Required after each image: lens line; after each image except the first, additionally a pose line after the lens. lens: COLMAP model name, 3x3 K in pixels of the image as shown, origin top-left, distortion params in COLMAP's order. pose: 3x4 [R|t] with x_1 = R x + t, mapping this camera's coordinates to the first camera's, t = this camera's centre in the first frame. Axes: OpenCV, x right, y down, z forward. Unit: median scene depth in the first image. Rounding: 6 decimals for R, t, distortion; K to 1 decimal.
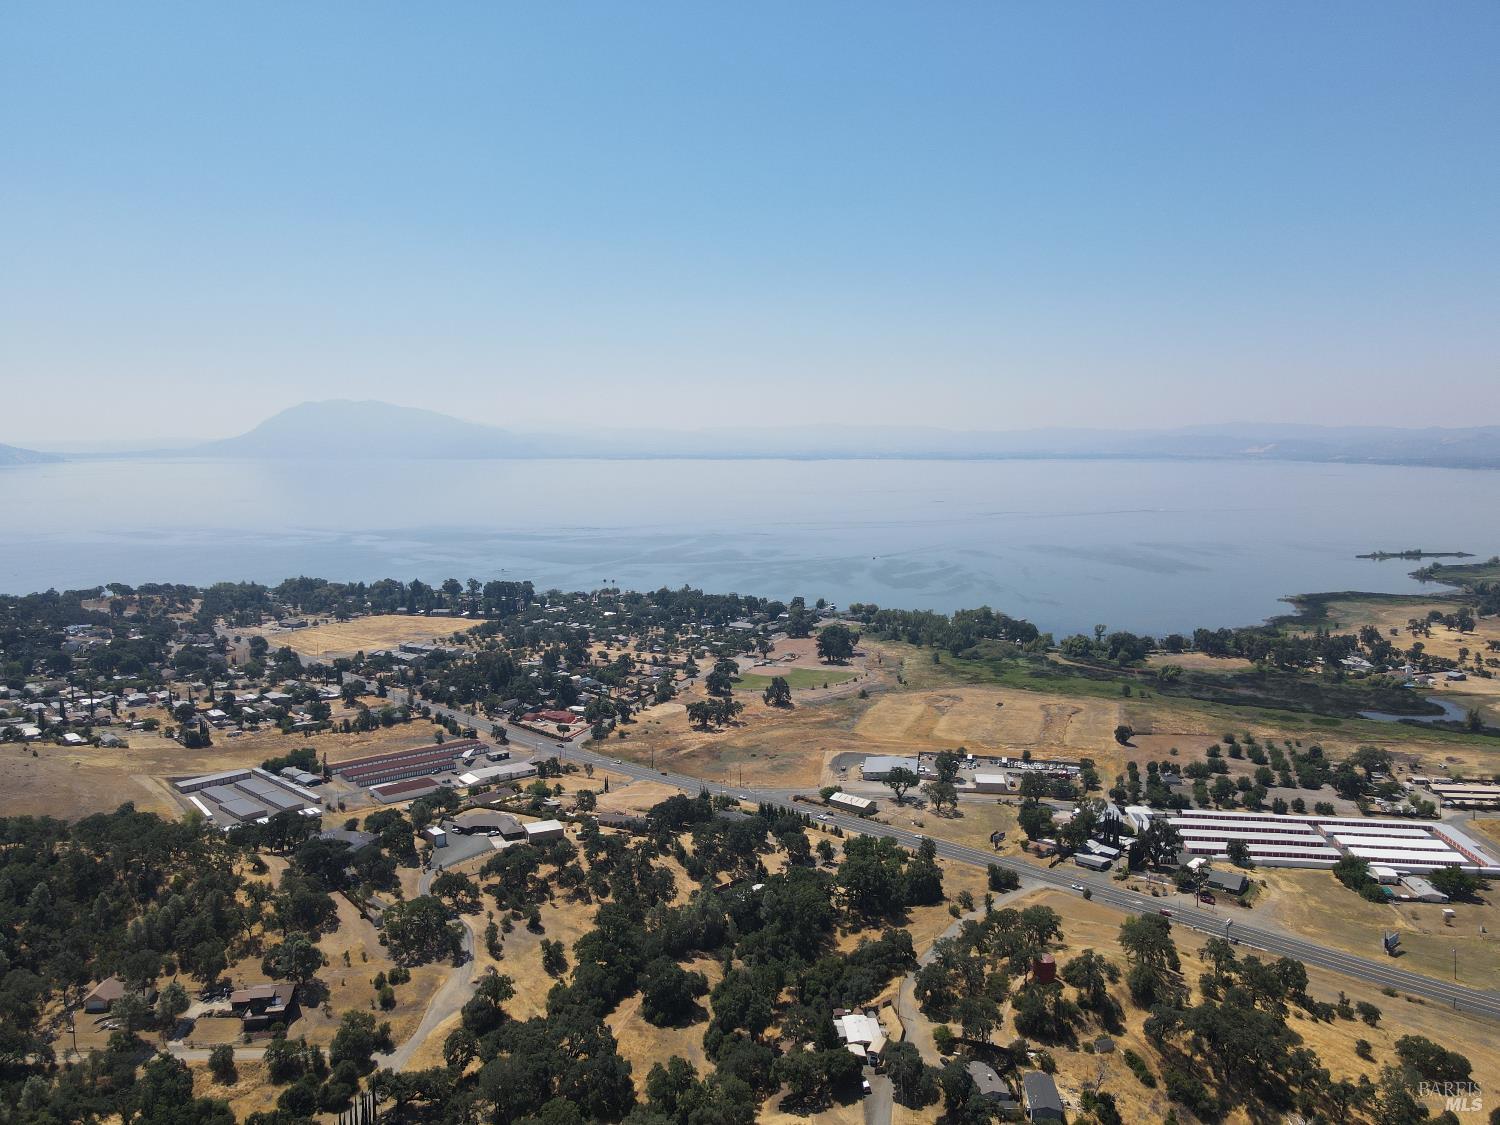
lens RADIAL K [[1090.2, 0, 747.0], [0, 1090.2, 562.1], [0, 0, 1]] dist [0.005229, 0.022678]
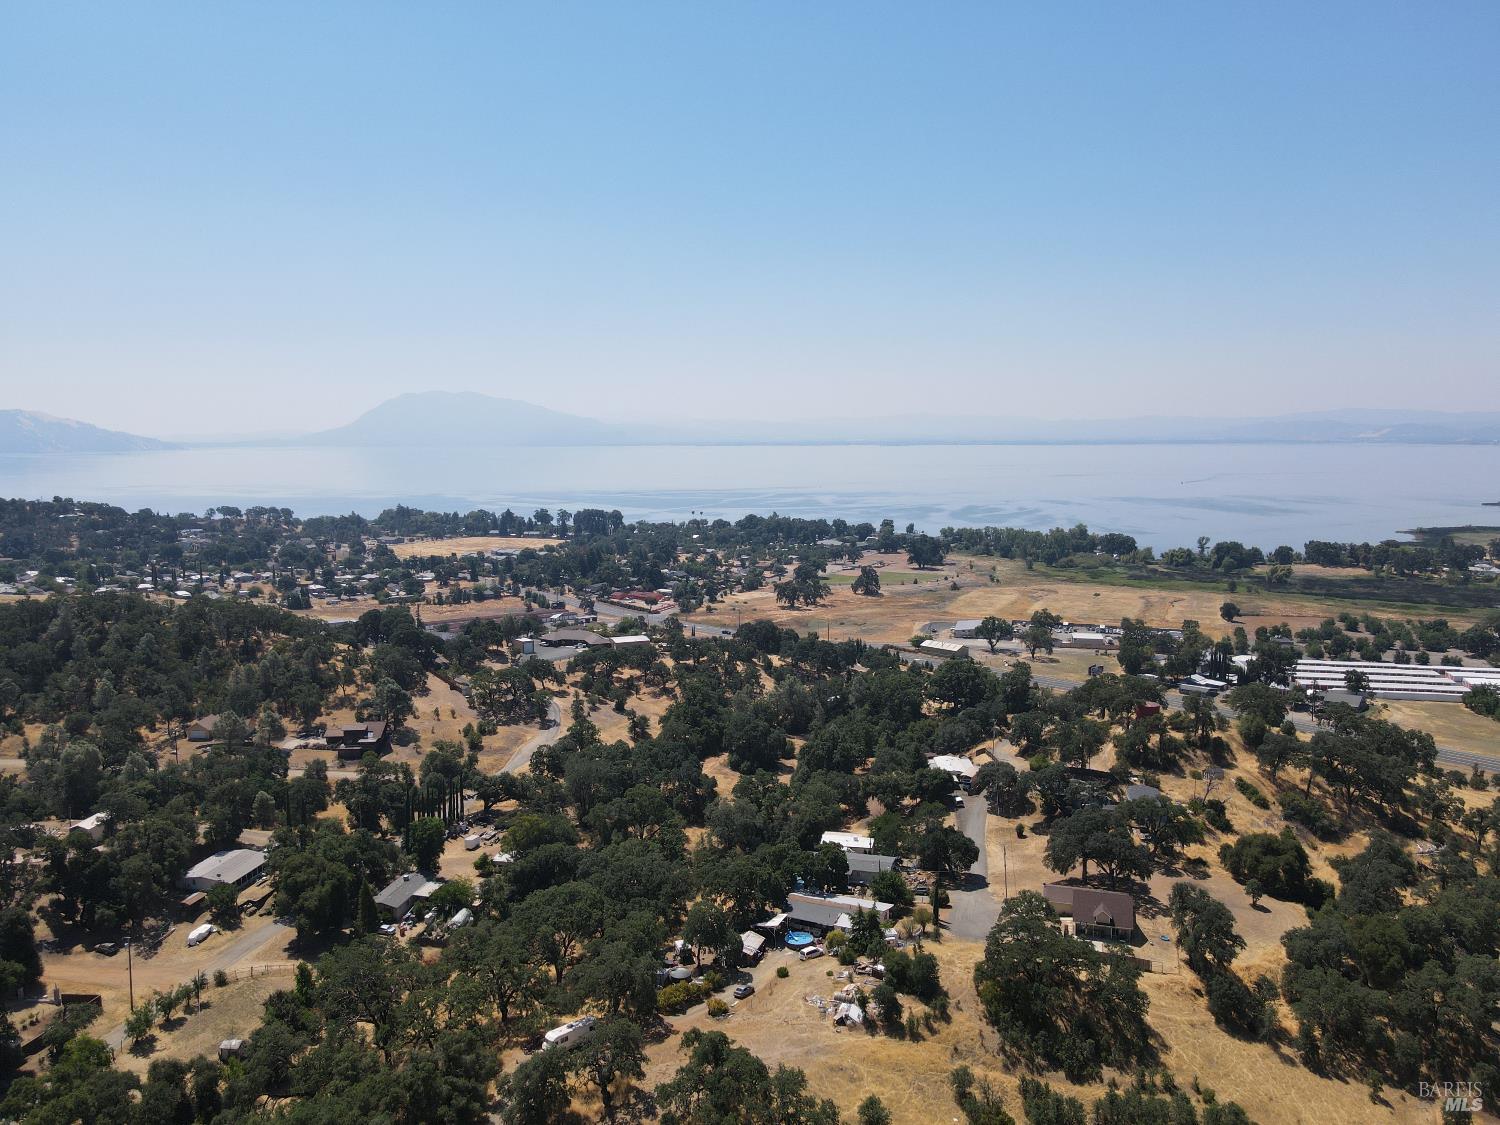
lens RADIAL K [[1090.2, 0, 748.5], [0, 1090.2, 563.8], [0, 0, 1]] dist [0.005229, 0.022678]
pose [[0.996859, 0.011085, -0.078417, -0.001164], [-0.010747, 0.999931, 0.004724, 0.109377], [0.078464, -0.003866, 0.996909, 0.010851]]
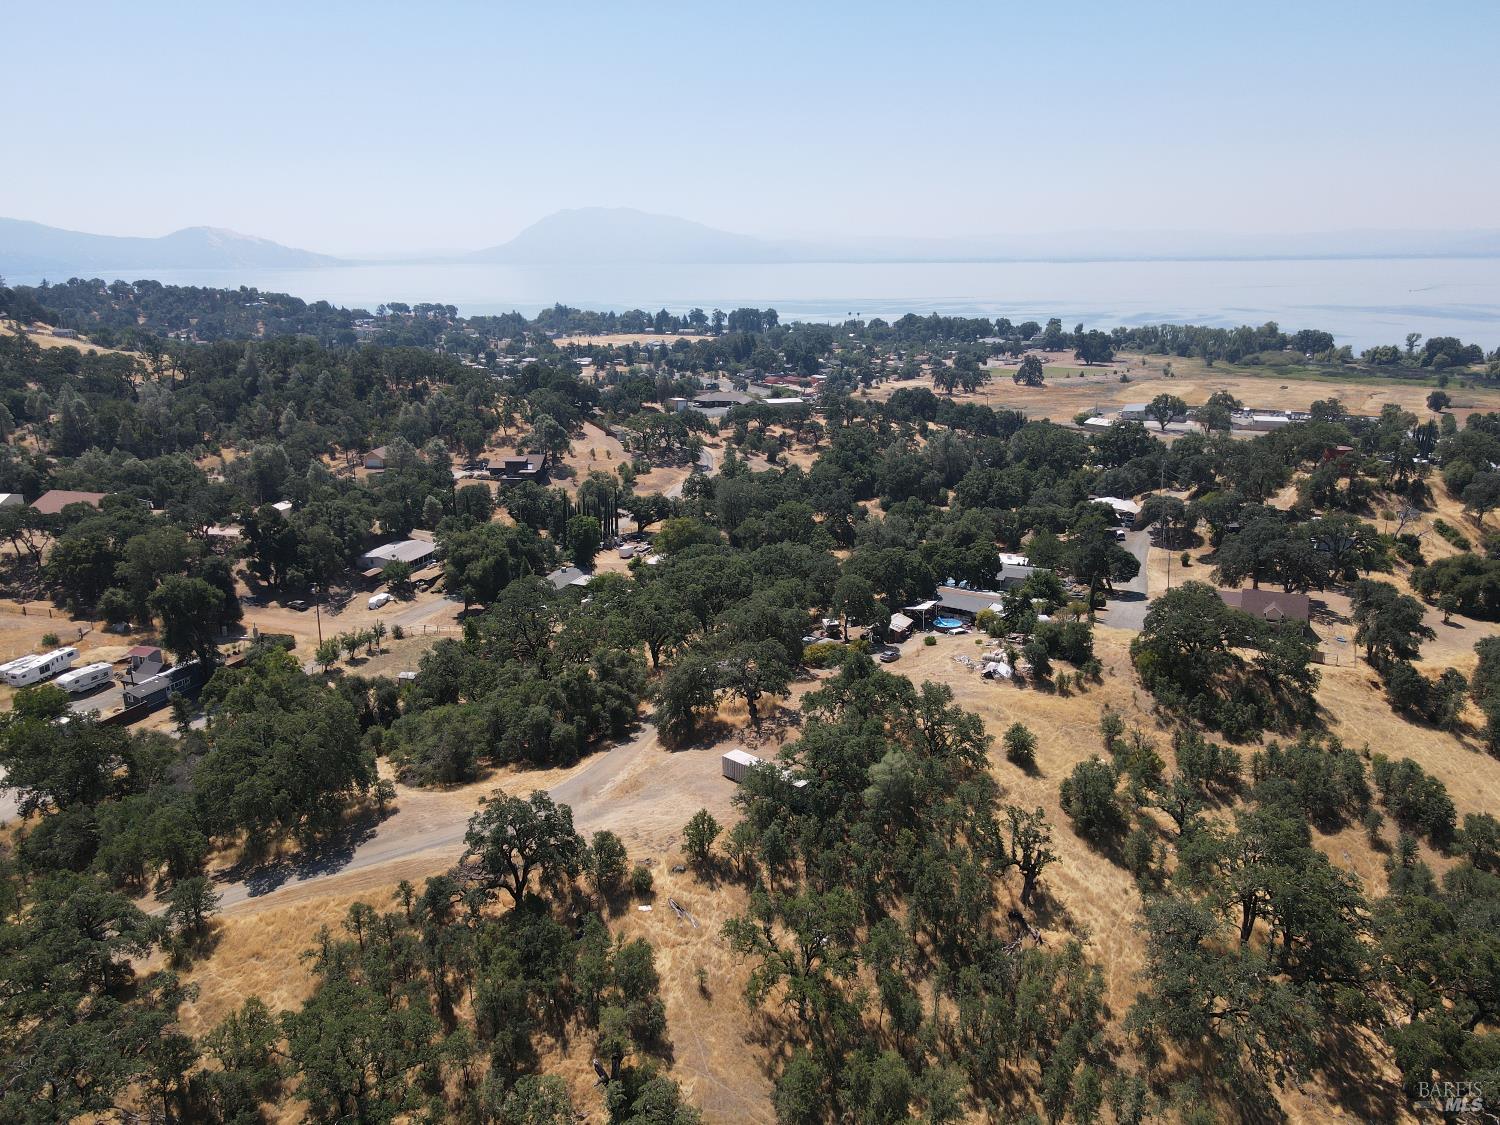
lens RADIAL K [[1090.2, 0, 750.3], [0, 1090.2, 560.6], [0, 0, 1]] dist [0.005229, 0.022678]
pose [[0.976142, 0.061141, -0.208346, -0.001264], [-0.027166, 0.986386, 0.162185, 0.147237], [0.215426, -0.152656, 0.964514, 0.015026]]
